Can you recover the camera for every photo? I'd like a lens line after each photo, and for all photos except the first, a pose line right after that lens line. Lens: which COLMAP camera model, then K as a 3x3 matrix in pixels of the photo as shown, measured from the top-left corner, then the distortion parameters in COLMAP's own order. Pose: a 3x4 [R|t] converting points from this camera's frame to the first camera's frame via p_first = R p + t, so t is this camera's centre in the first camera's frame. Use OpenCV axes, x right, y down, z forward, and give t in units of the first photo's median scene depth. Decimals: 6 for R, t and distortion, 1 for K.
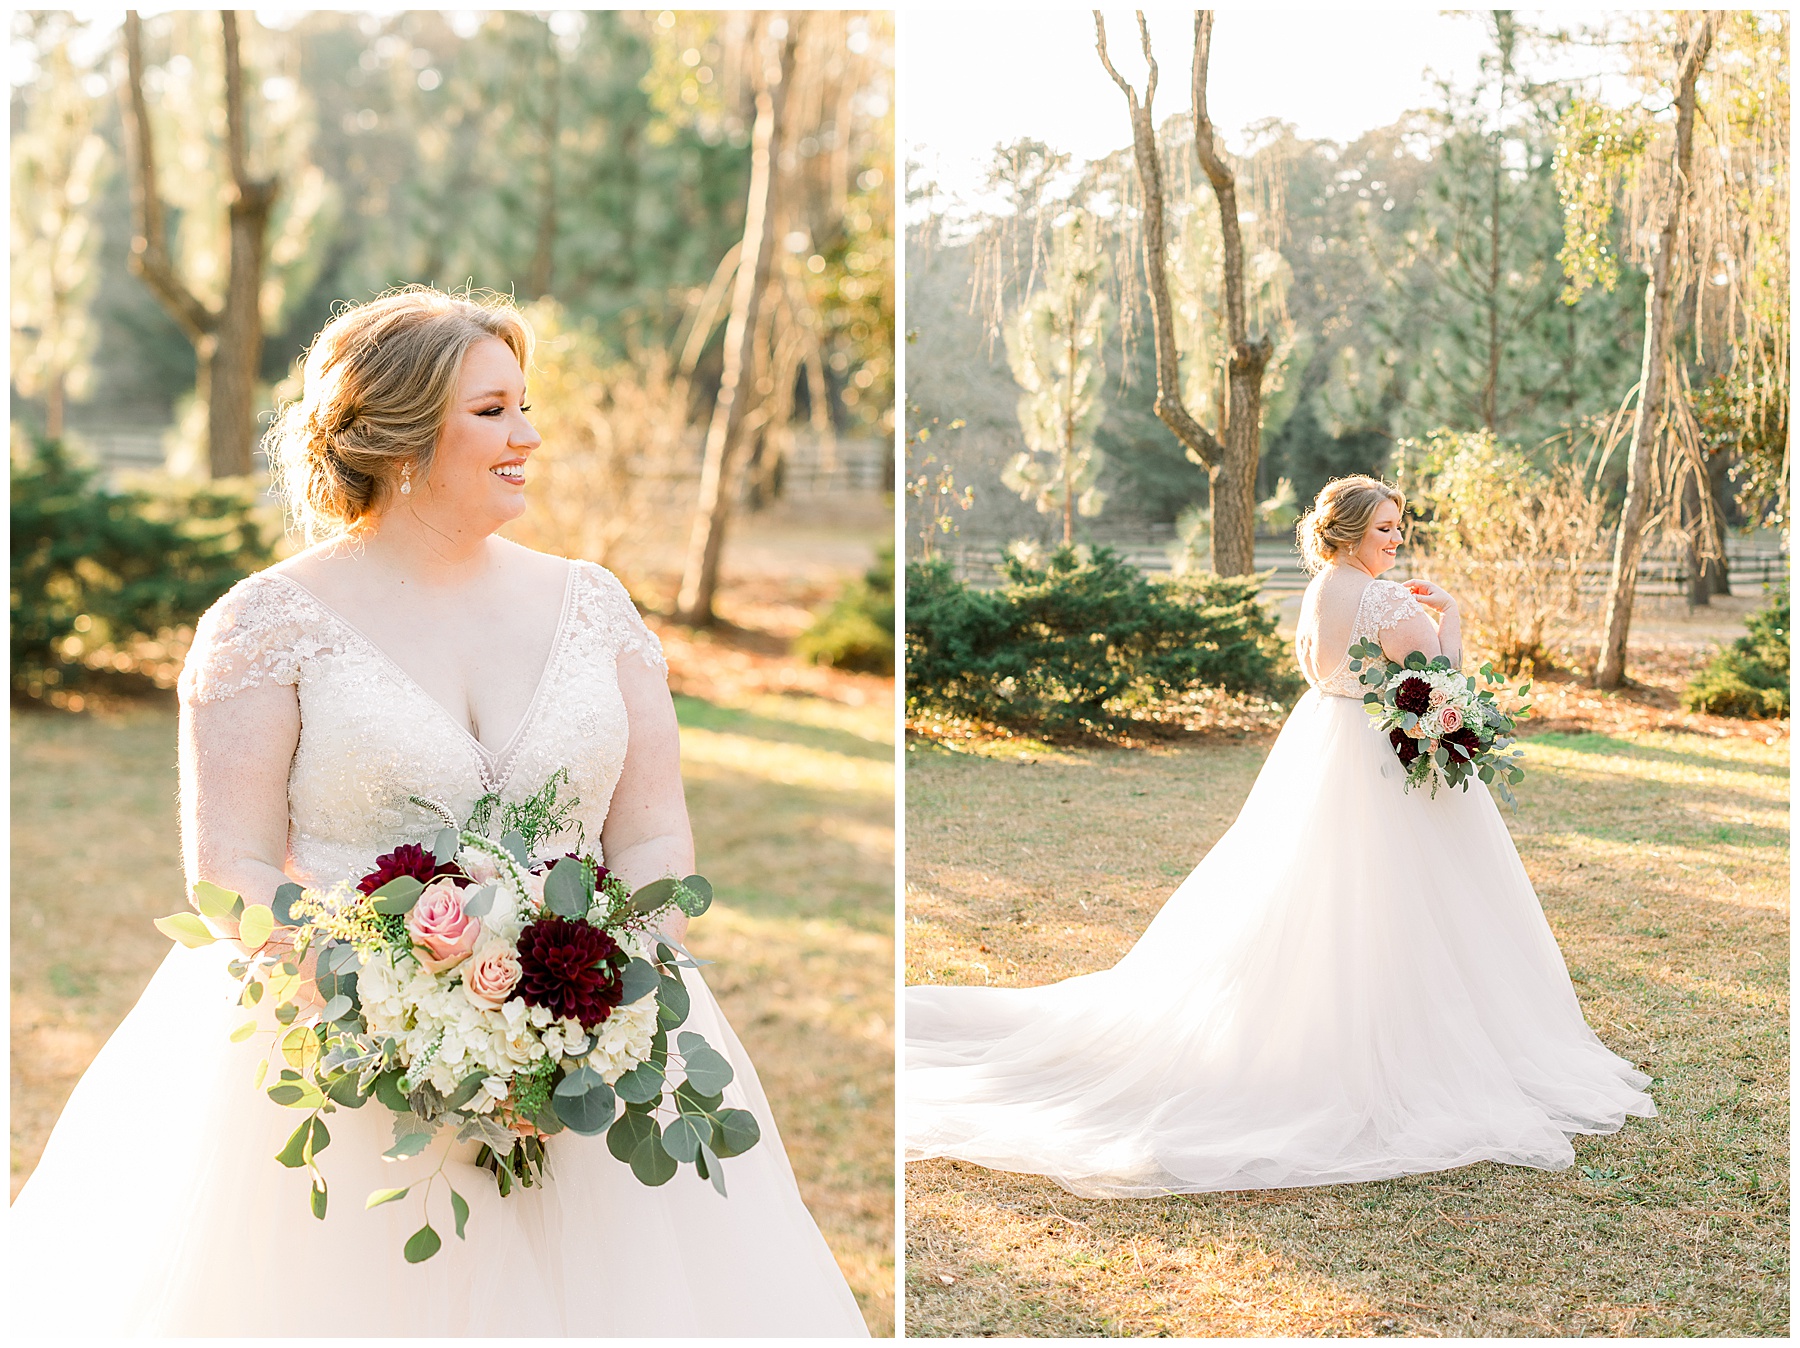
lens RADIAL K [[3469.2, 0, 1098.5], [0, 3469.2, 646.3], [0, 0, 1]] dist [-0.295783, 1.515950]
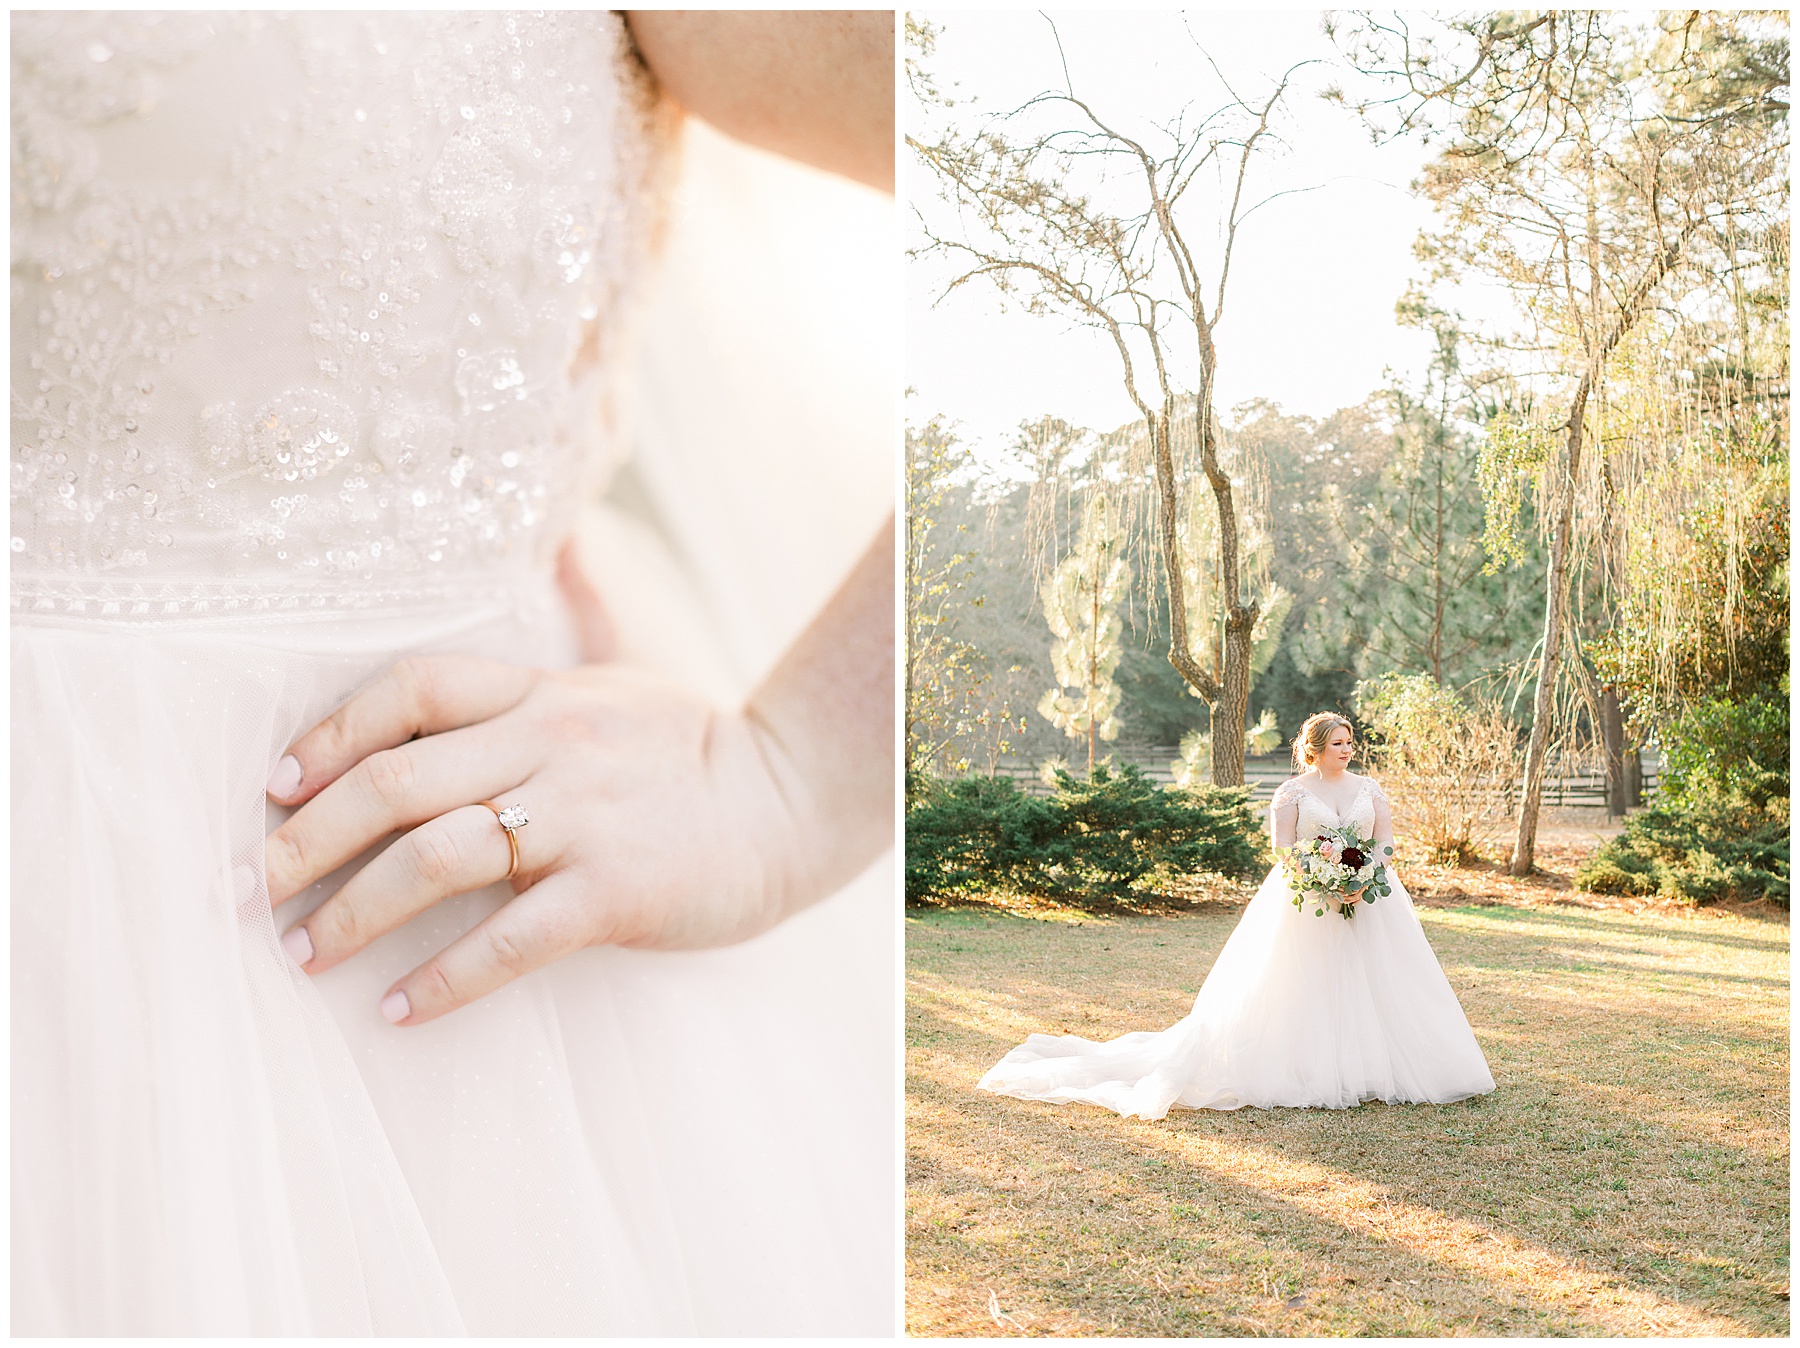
lens RADIAL K [[3431.8, 0, 991.4], [0, 3431.8, 673.7], [0, 0, 1]] dist [-0.209135, 0.530251]
pose [[0.999635, 0.002407, -0.026902, -0.015022], [-0.003908, 0.998431, -0.055867, 0.009263], [0.026725, 0.055952, 0.998076, -0.279365]]
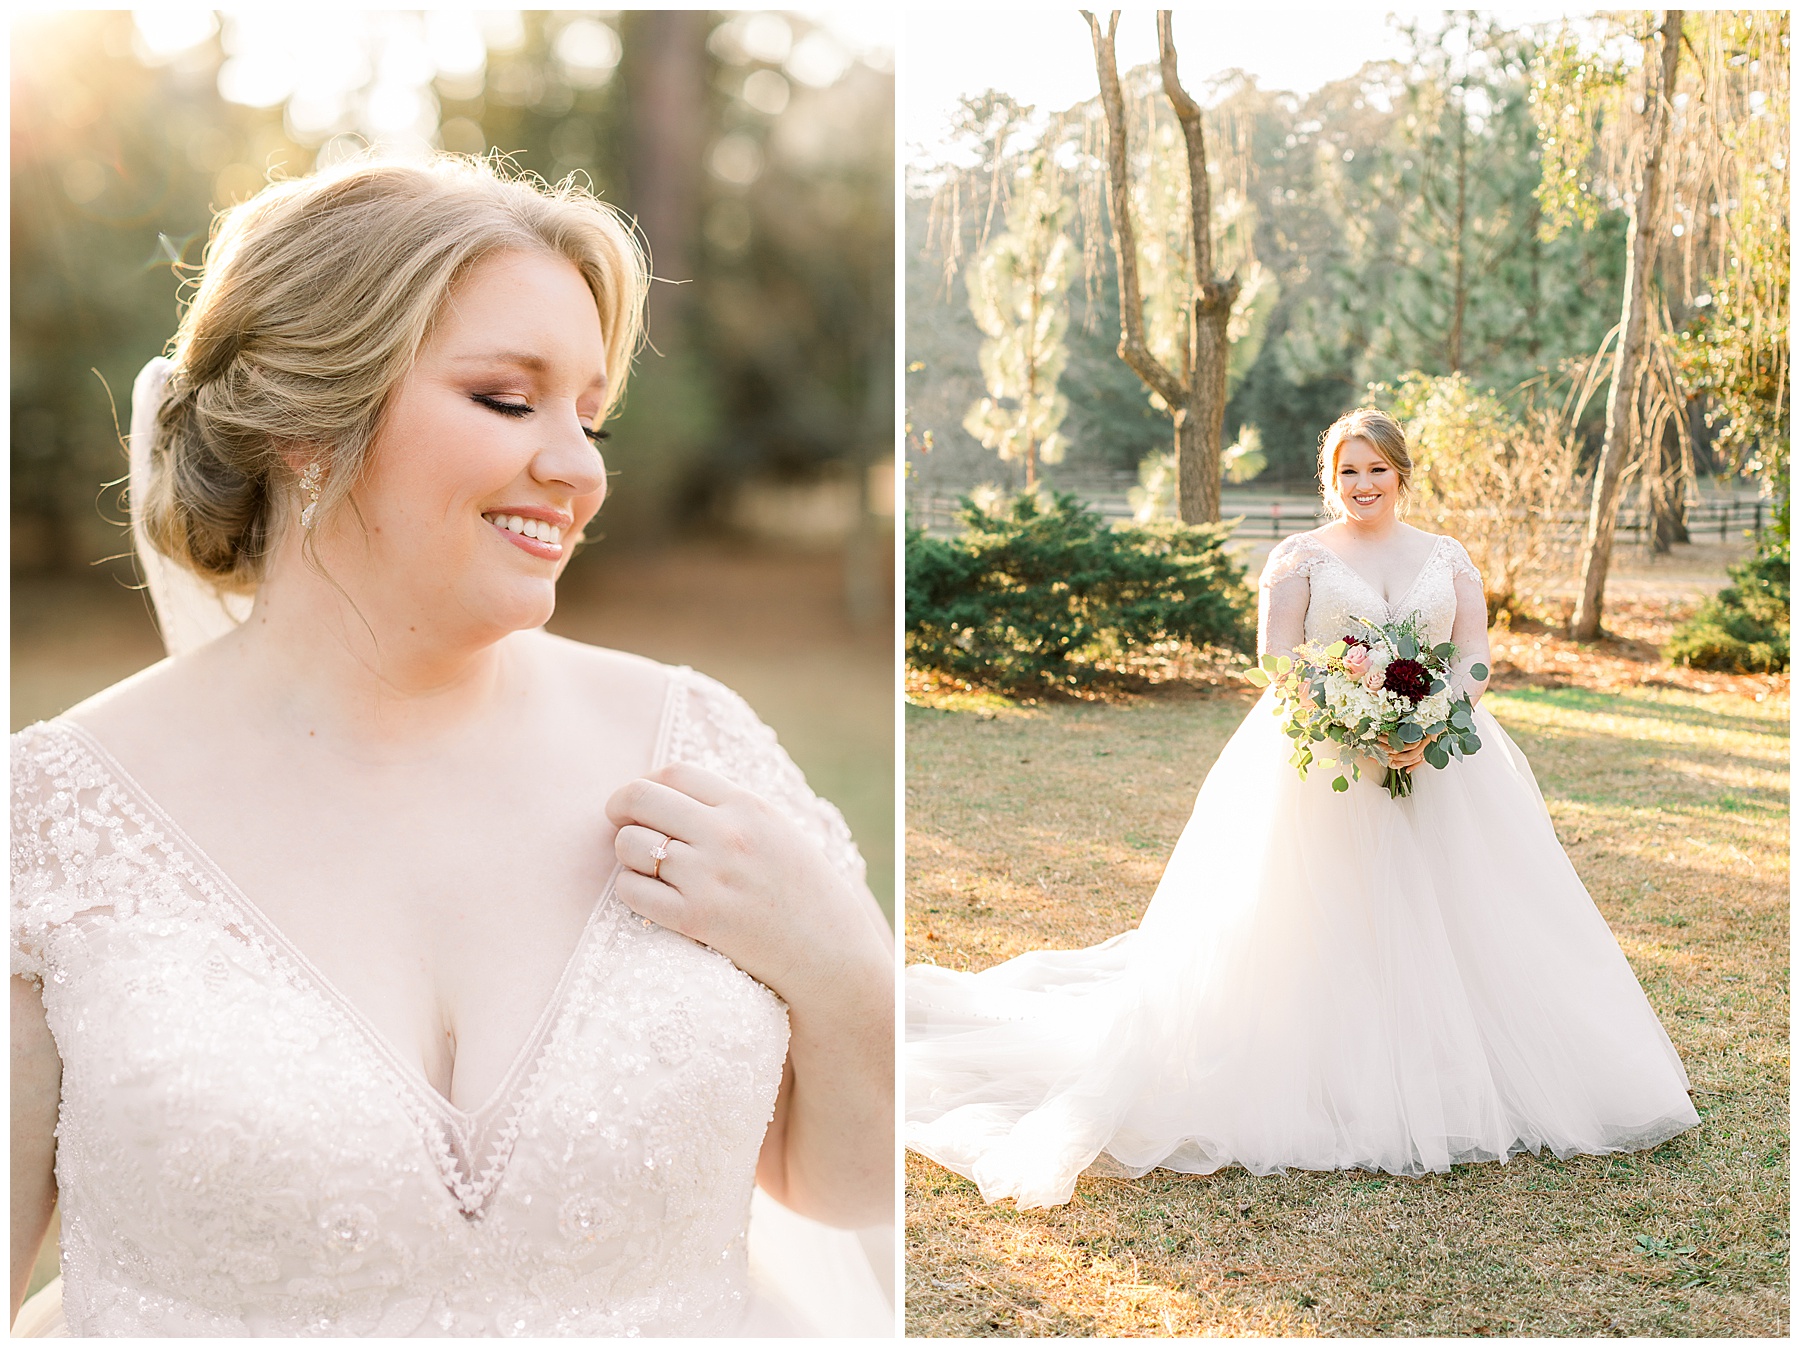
lens RADIAL K [[3226.4, 0, 1040.9], [0, 3226.4, 706.0], [0, 0, 1]] dist [-0.191486, 0.352623]
pose [[0.999977, 0.001211, -0.006690, 0.000589], [-0.000962, 0.999312, 0.037076, -0.002634], [0.006730, -0.037069, 0.999290, 0.093638]]
